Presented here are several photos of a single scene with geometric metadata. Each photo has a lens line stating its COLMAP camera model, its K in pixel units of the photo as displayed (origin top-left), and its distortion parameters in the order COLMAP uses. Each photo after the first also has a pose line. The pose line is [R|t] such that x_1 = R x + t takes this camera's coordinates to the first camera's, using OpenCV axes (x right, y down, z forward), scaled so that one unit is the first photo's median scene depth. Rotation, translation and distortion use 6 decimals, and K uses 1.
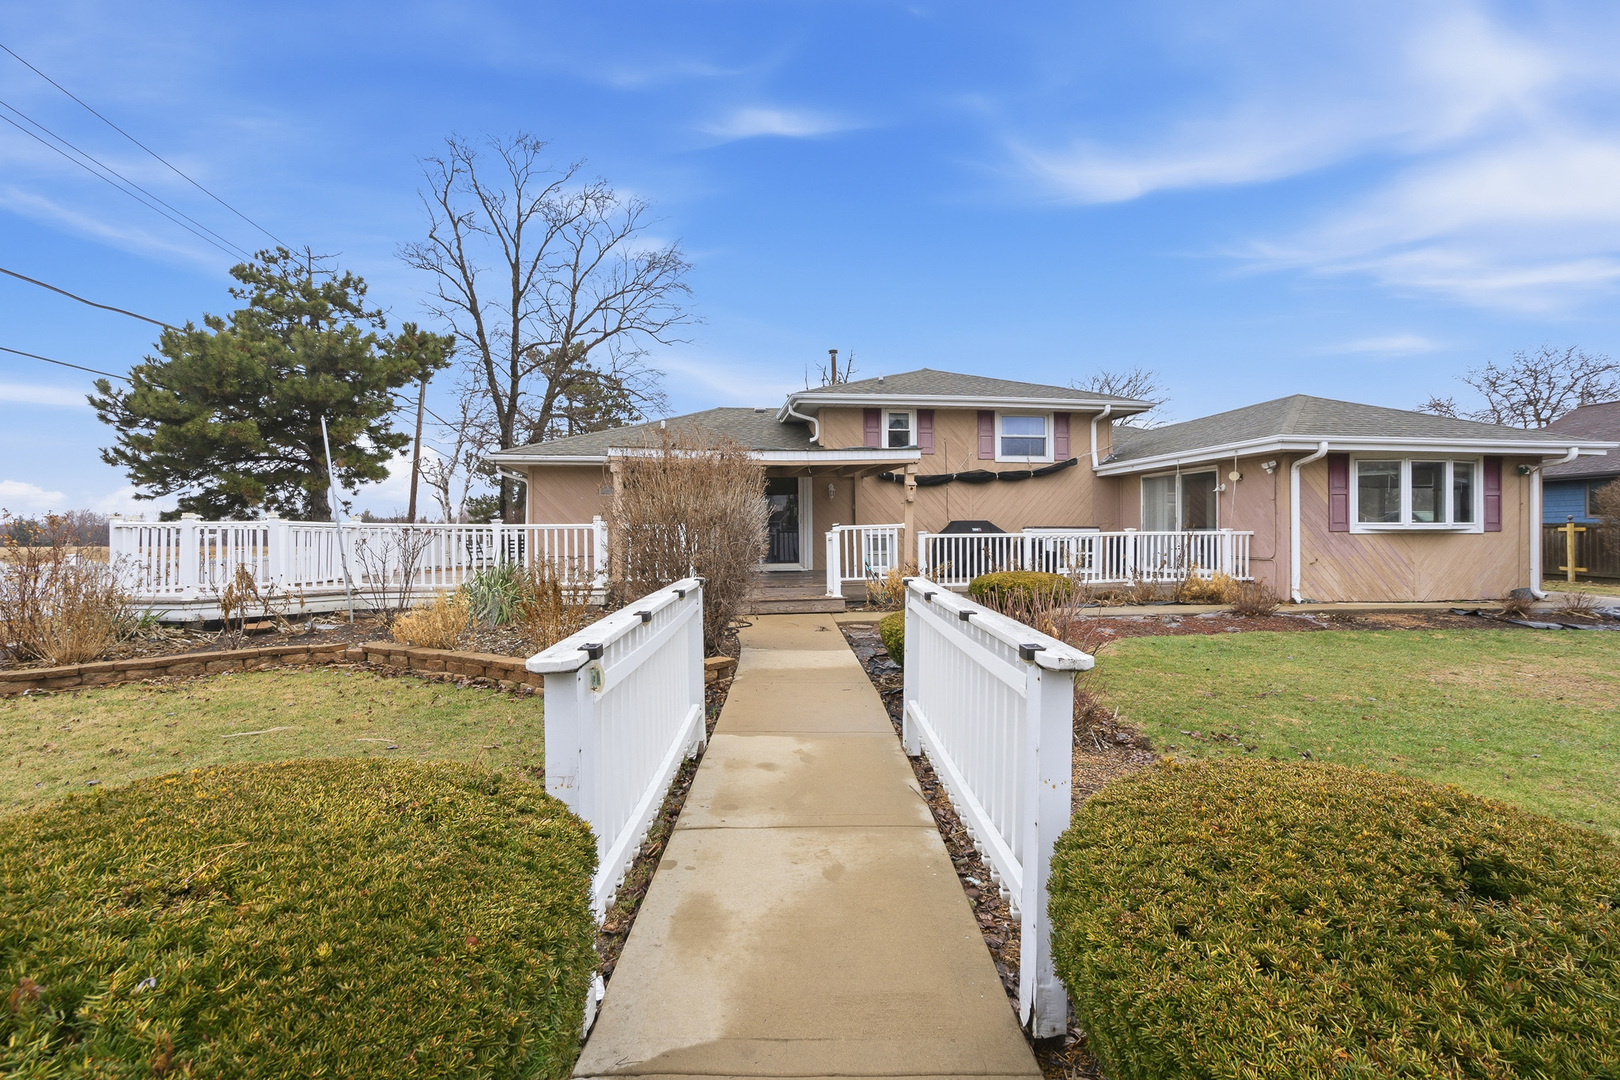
lens RADIAL K [[753.2, 0, 806.9], [0, 753.2, 538.0], [0, 0, 1]] dist [-0.001924, 0.000516]
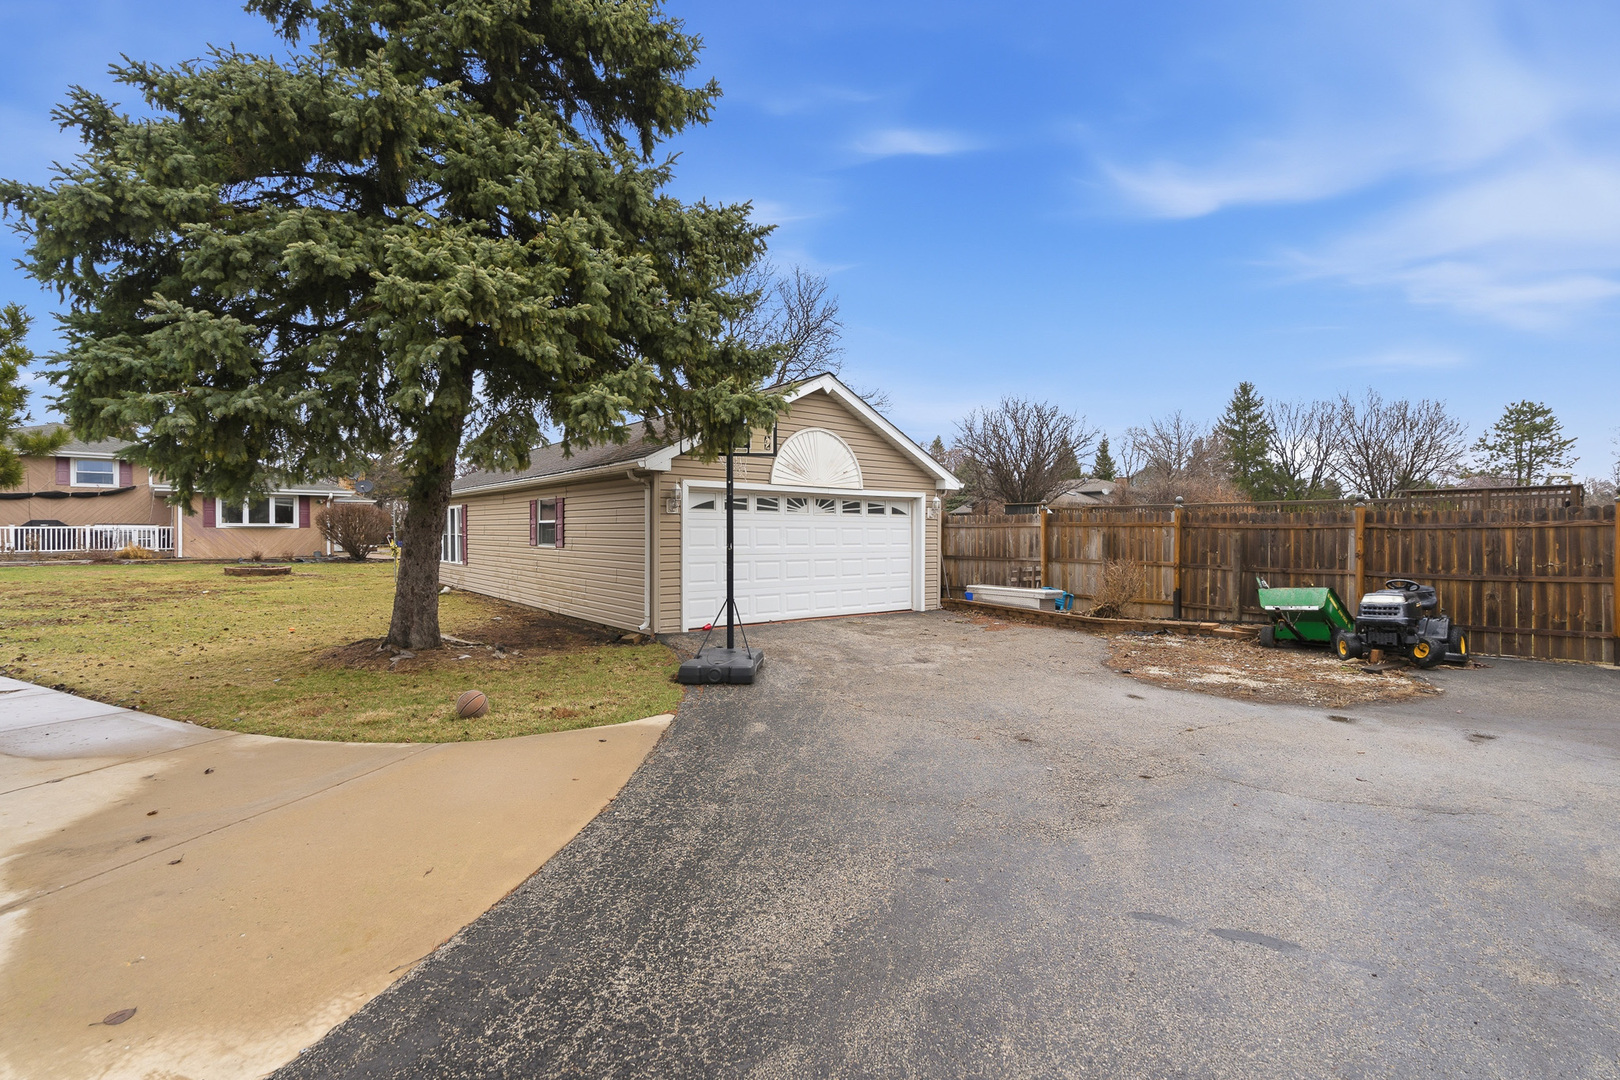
lens RADIAL K [[753.2, 0, 806.9], [0, 753.2, 538.0], [0, 0, 1]] dist [-0.001924, 0.000516]
pose [[0.840853, -0.001218, 0.541263, 0.746165], [-0.001549, 0.999988, 0.004656, 0.008007], [-0.541262, -0.004753, 0.840841, -1.402758]]
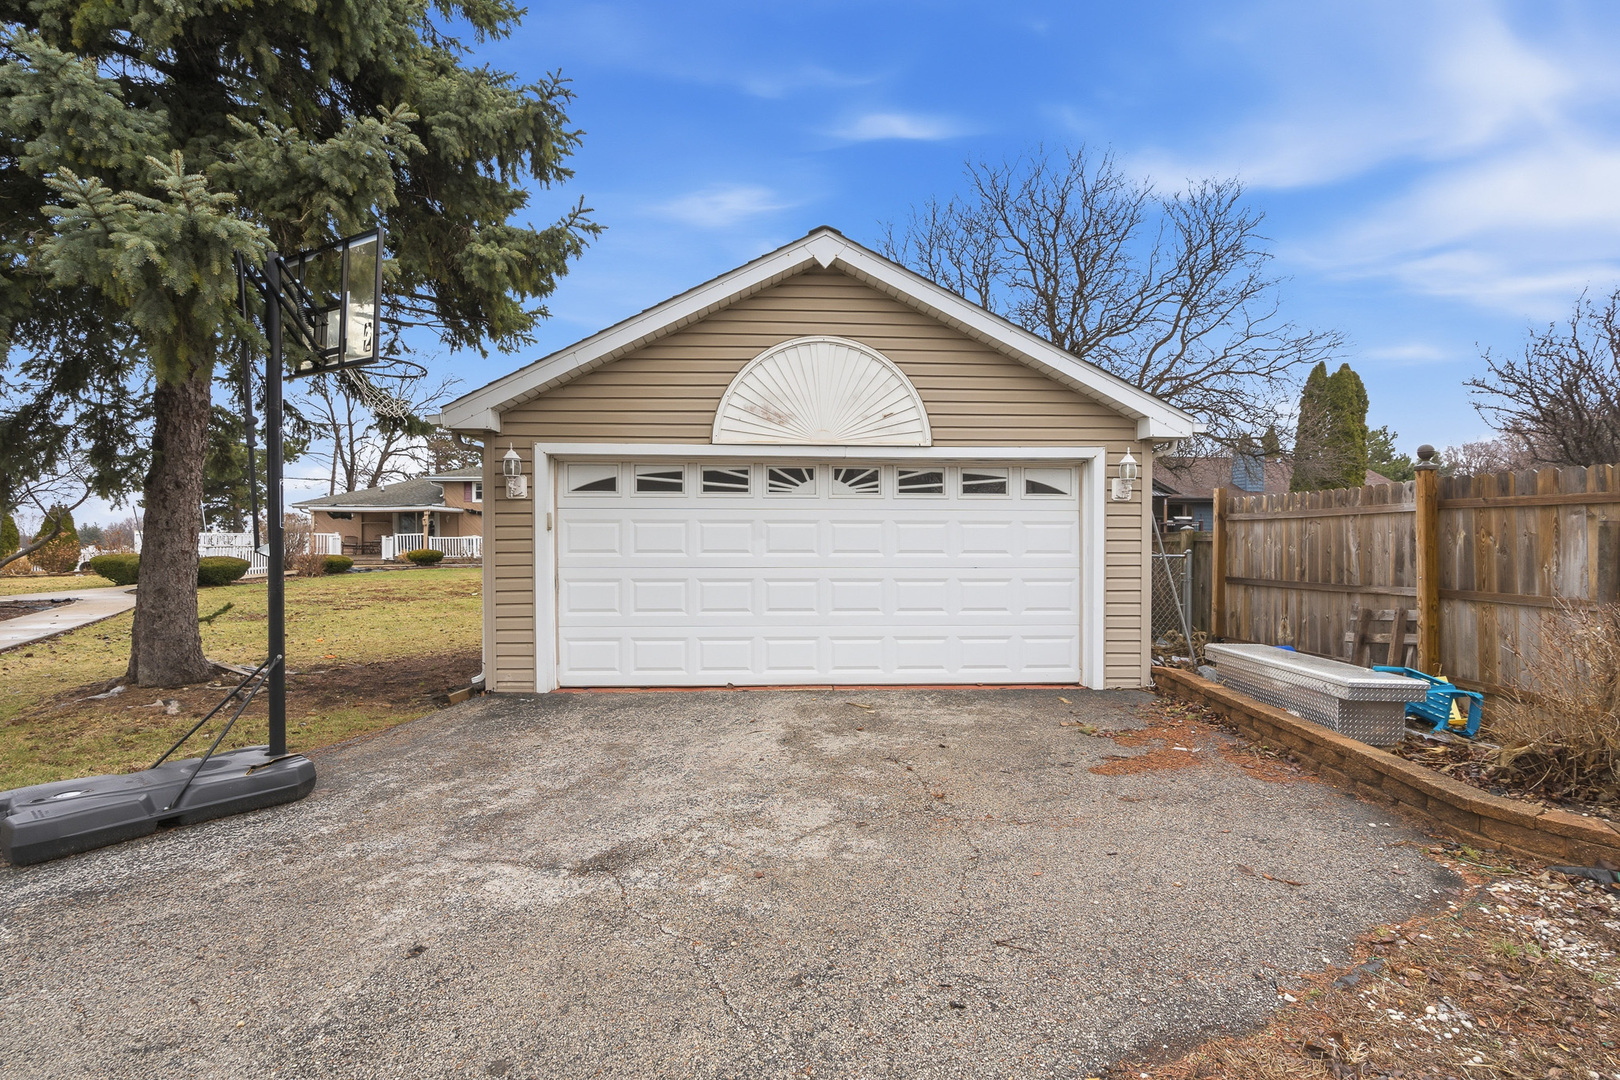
lens RADIAL K [[753.2, 0, 806.9], [0, 753.2, 538.0], [0, 0, 1]] dist [-0.001924, 0.000516]
pose [[0.998532, 0.000635, -0.054153, 1.198340], [-0.001135, 0.999957, -0.009212, 0.014759], [0.054145, 0.009260, 0.998490, -1.172660]]
